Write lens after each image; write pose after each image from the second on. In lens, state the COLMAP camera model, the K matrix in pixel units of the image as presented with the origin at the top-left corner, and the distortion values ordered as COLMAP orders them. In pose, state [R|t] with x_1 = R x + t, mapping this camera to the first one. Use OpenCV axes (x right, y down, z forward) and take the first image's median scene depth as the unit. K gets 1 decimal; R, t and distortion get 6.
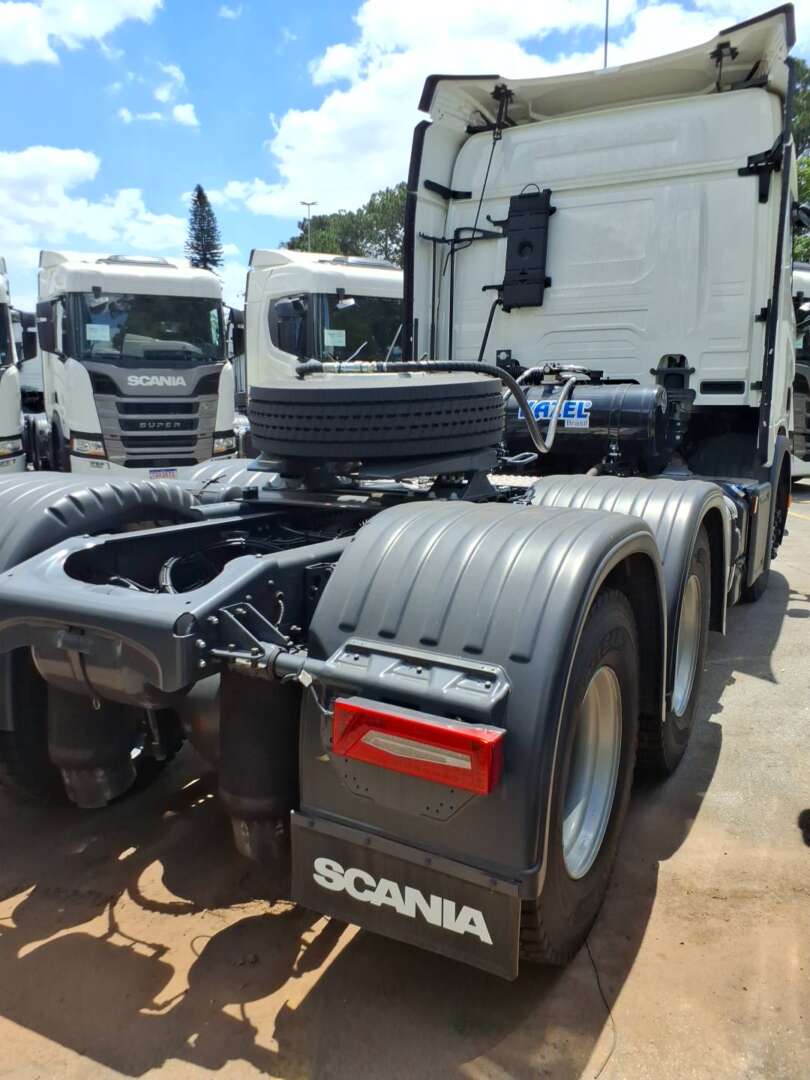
lens RADIAL K [[857.5, 0, 405.0], [0, 857.5, 540.0], [0, 0, 1]] dist [0.002114, 0.003097]
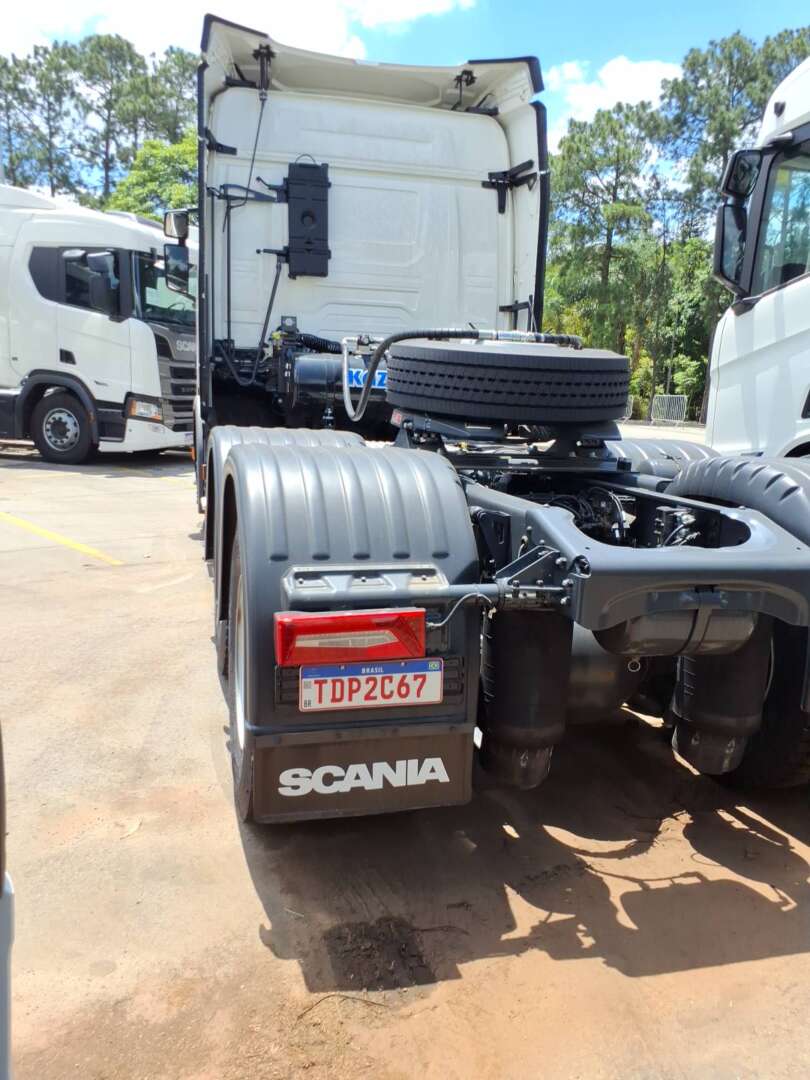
lens RADIAL K [[859.3, 0, 380.5], [0, 859.3, 532.1], [0, 0, 1]] dist [0.003203, 0.003492]
pose [[0.748371, -0.085351, 0.657766, -0.542948], [0.067292, 0.996339, 0.052722, -0.016773], [-0.659858, 0.004807, 0.751375, 0.190629]]
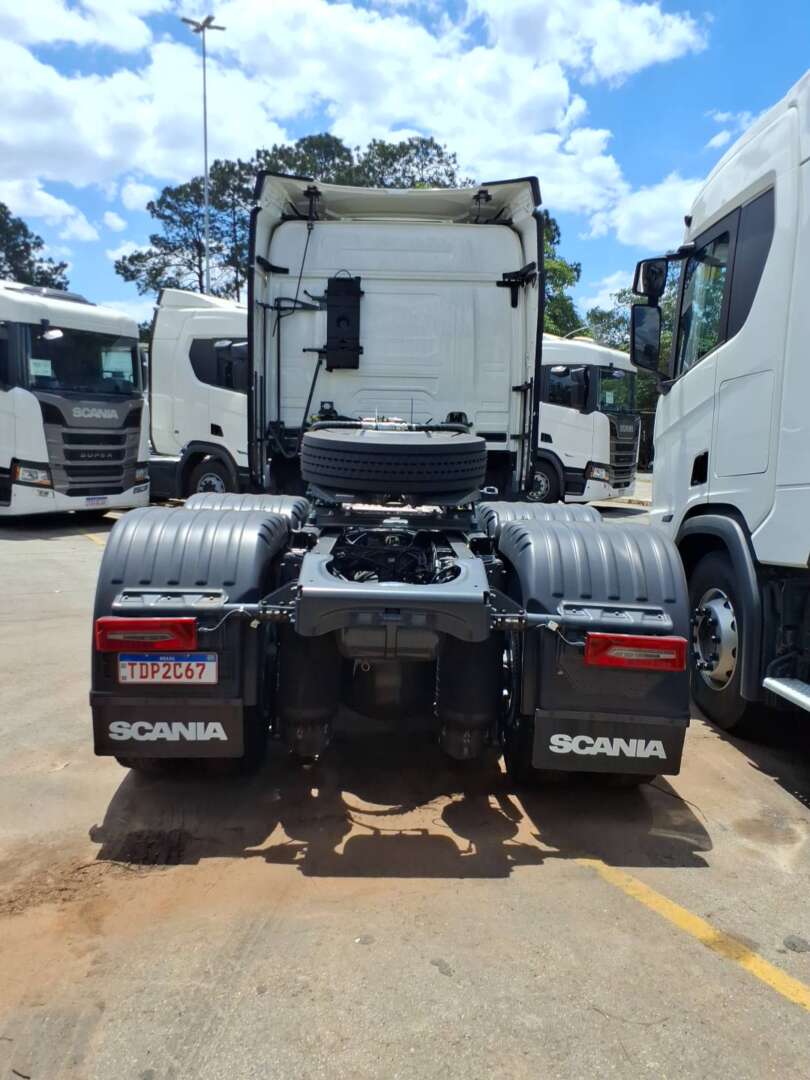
lens RADIAL K [[839.6, 0, 389.2], [0, 839.6, 536.0], [0, 0, 1]] dist [0.092822, -0.205894]
pose [[0.879212, -0.035178, 0.475130, -0.430770], [0.051291, 0.998463, -0.020989, 0.002158], [-0.473661, 0.042823, 0.879665, -0.112616]]
